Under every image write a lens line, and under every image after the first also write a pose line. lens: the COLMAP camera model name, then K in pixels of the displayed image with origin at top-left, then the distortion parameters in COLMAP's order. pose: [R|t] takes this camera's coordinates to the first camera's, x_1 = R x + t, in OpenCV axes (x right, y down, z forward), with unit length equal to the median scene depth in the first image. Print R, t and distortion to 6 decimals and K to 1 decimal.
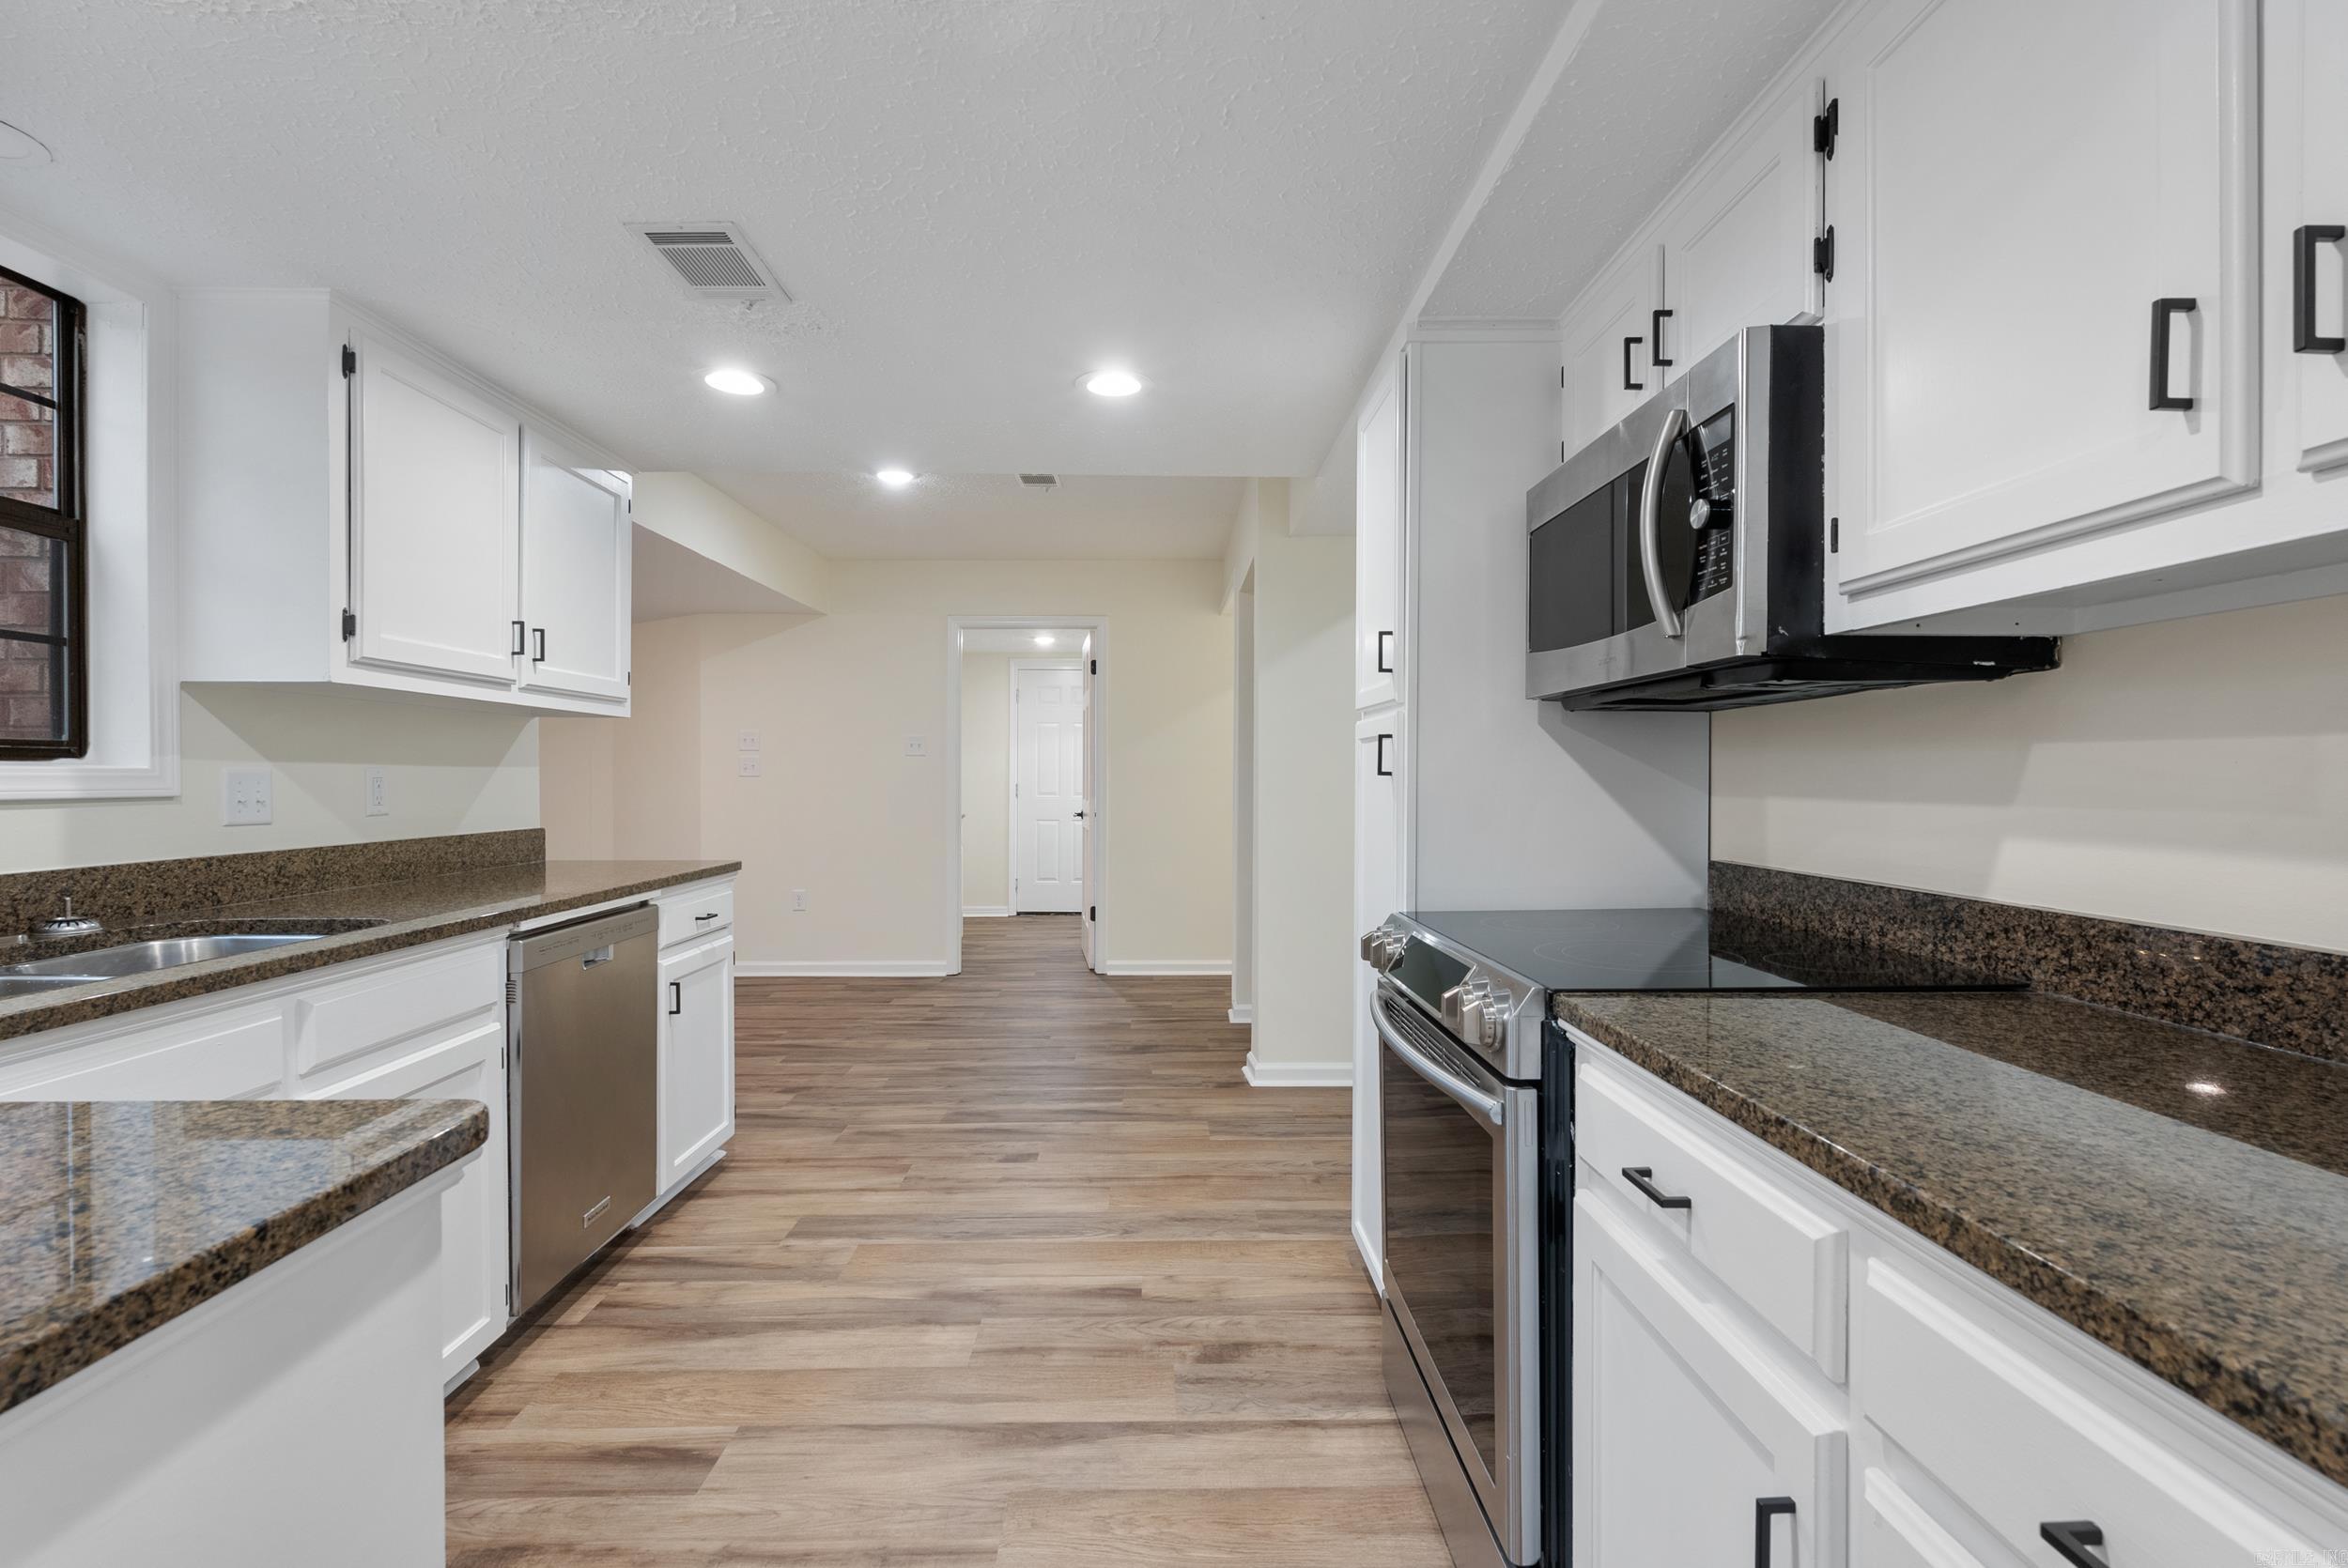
lens RADIAL K [[1037.1, 0, 1177.3], [0, 1037.1, 785.4], [0, 0, 1]] dist [-0.006534, 0.001449]
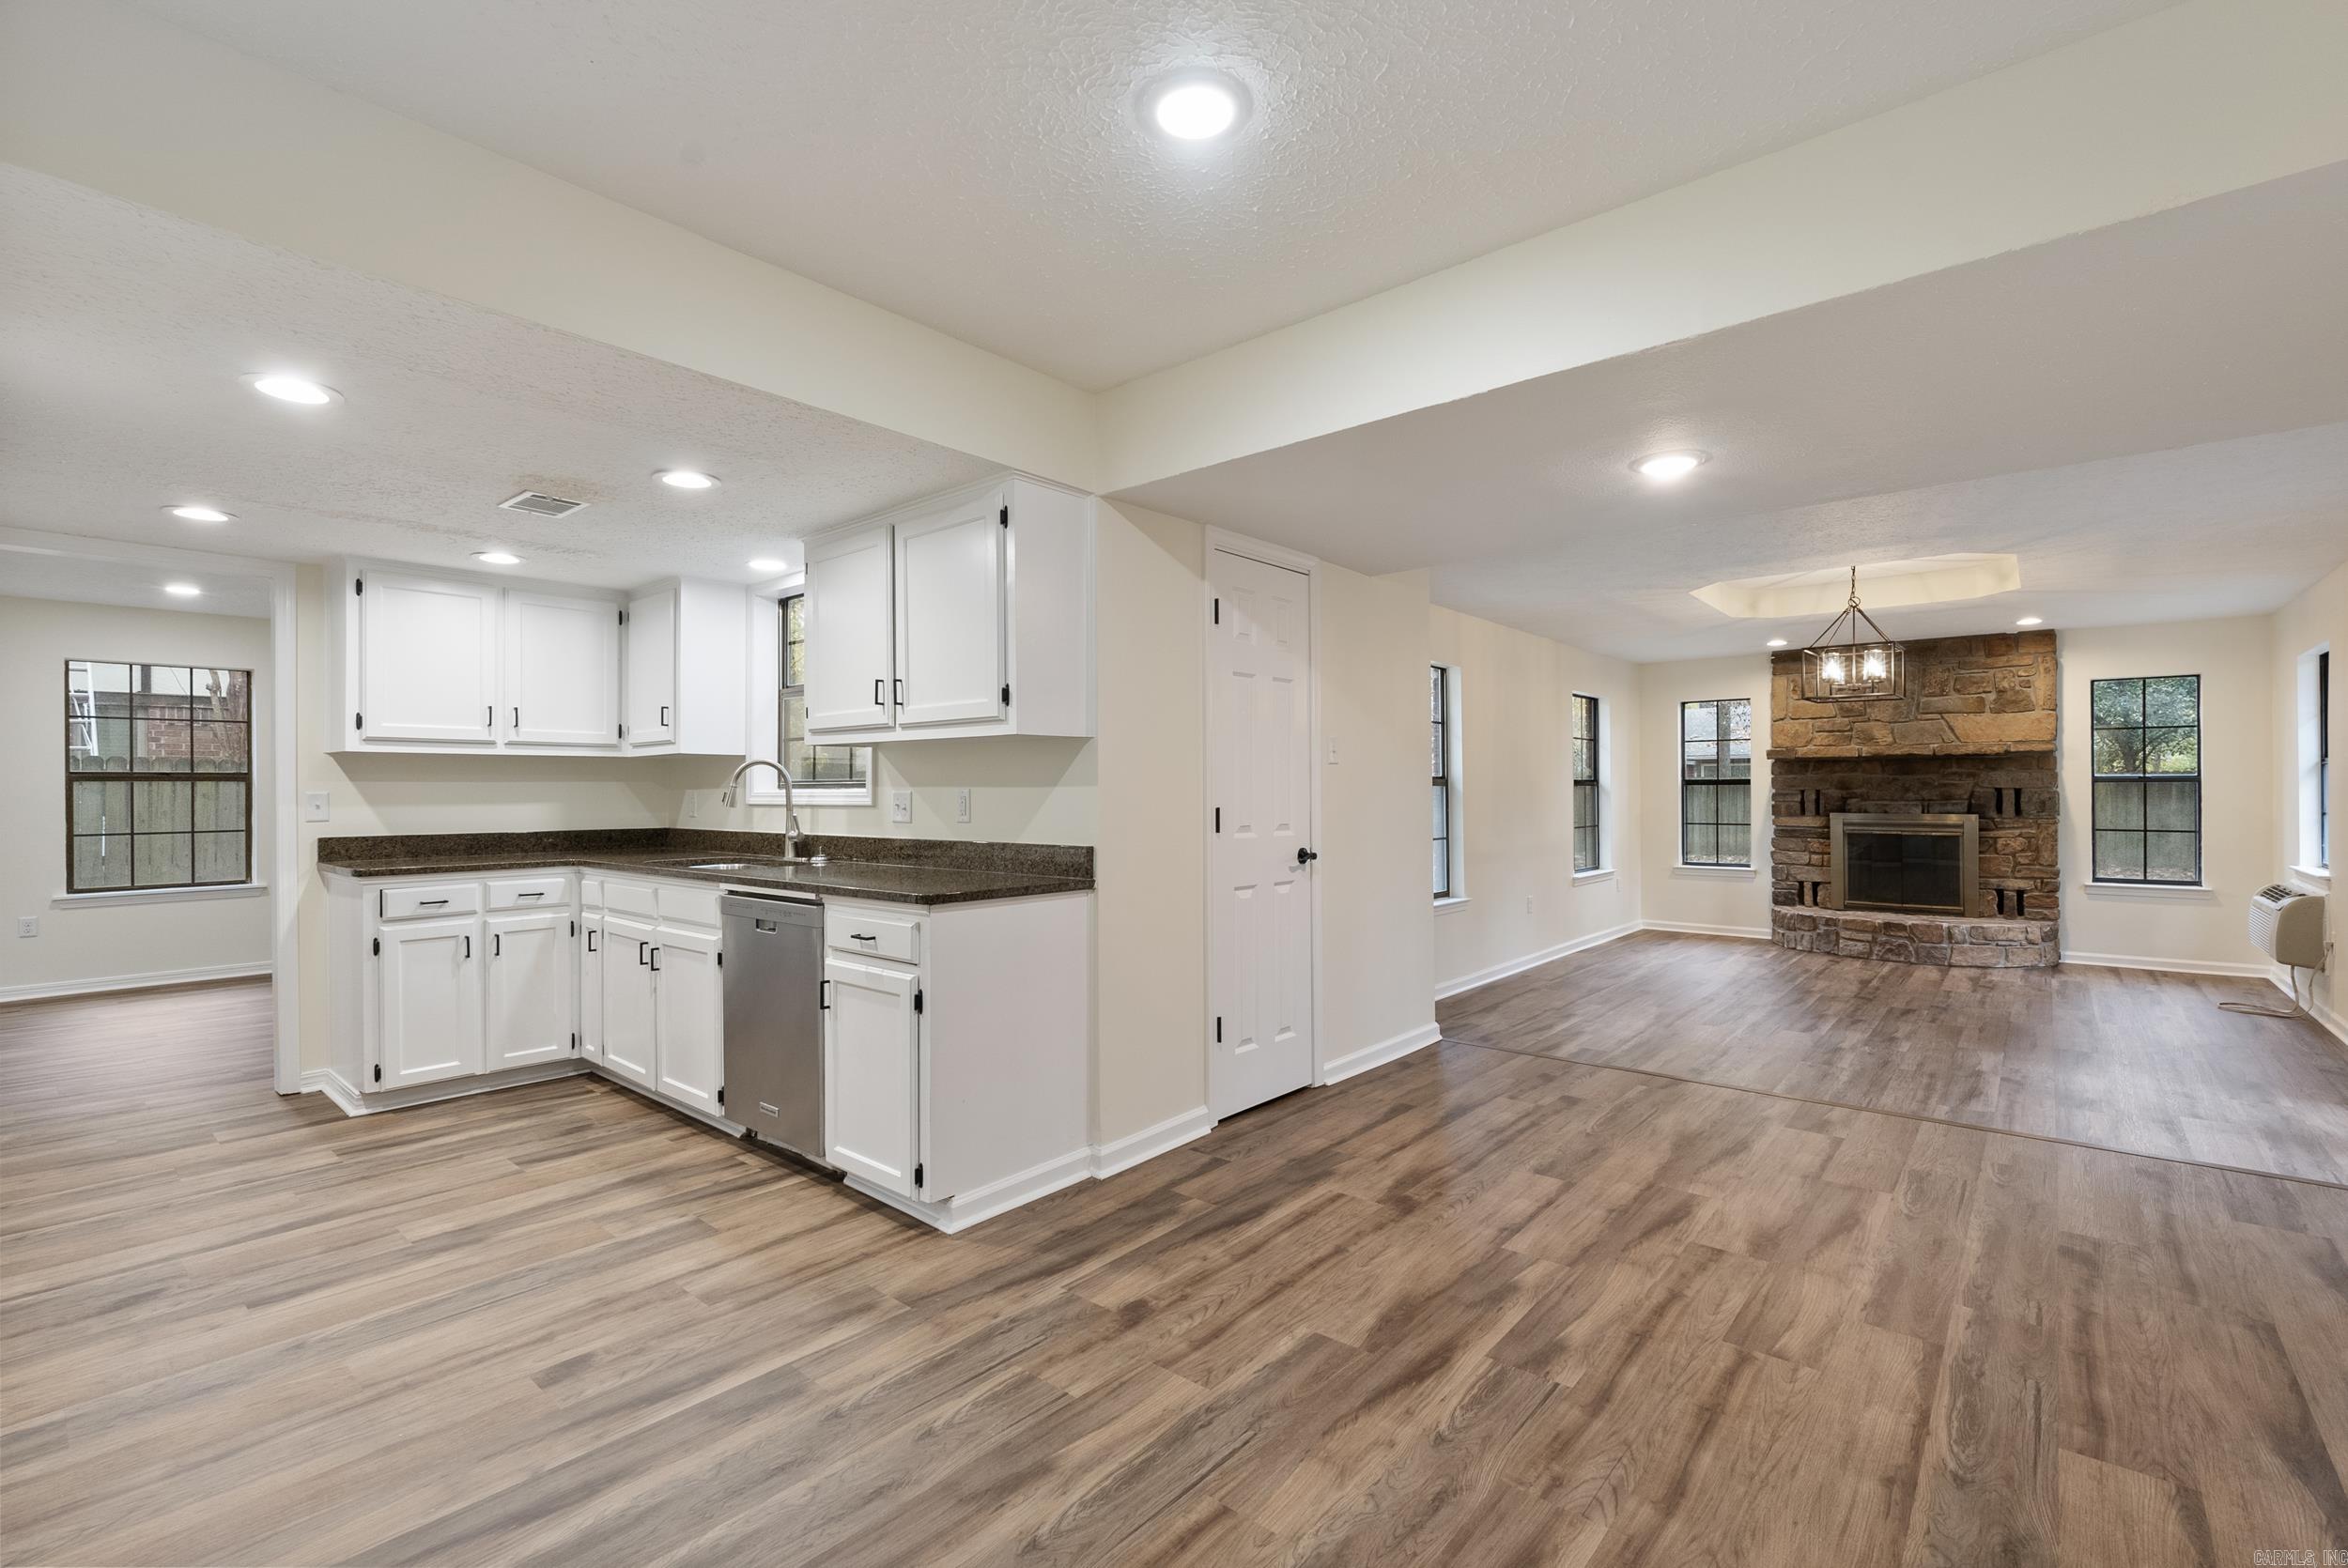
lens RADIAL K [[1037.1, 0, 1177.3], [0, 1037.1, 791.7], [0, 0, 1]] dist [-0.006534, 0.001449]
pose [[-0.671592, 0.003147, -0.740914, 0.116747], [-0.000613, 0.999988, 0.004804, -0.025835], [0.740921, 0.003681, -0.671583, 2.724711]]
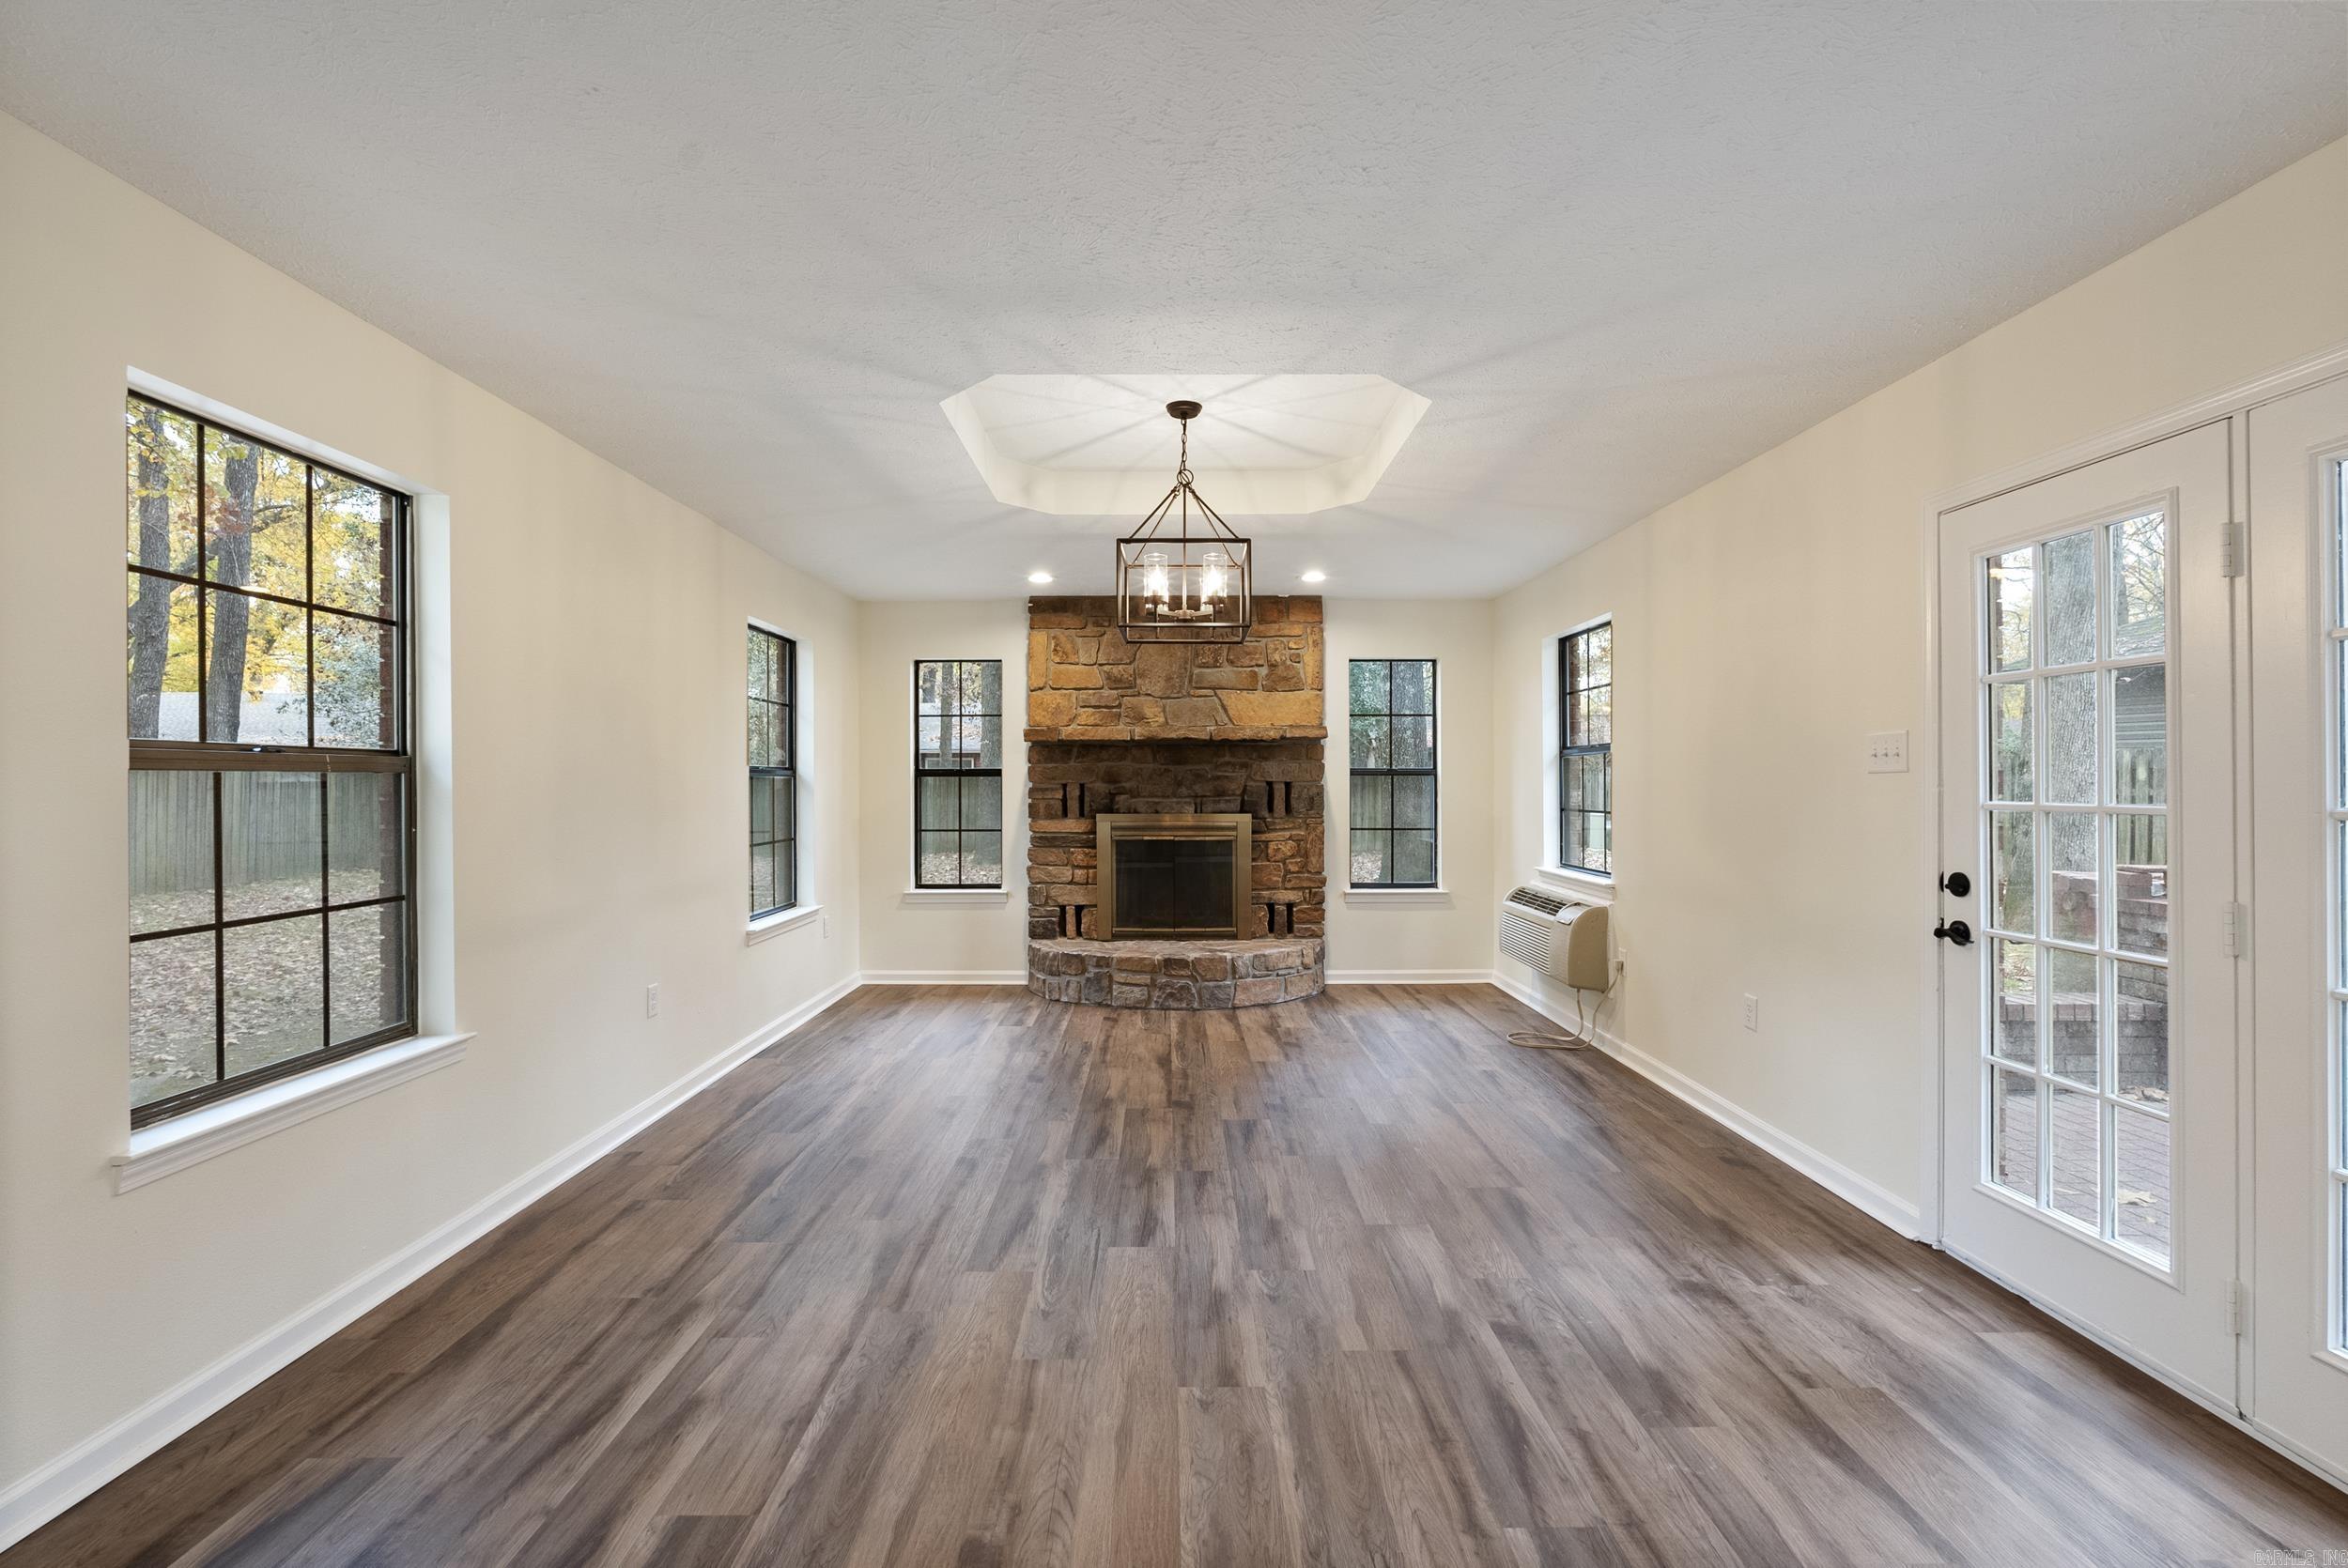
lens RADIAL K [[1037.1, 0, 1182.5], [0, 1037.1, 779.2], [0, 0, 1]] dist [-0.006534, 0.001449]
pose [[-0.020758, -0.001792, -0.999783, -1.577148], [-0.003759, 0.999991, -0.001714, -0.023613], [0.999777, 0.003723, -0.020764, 2.199347]]
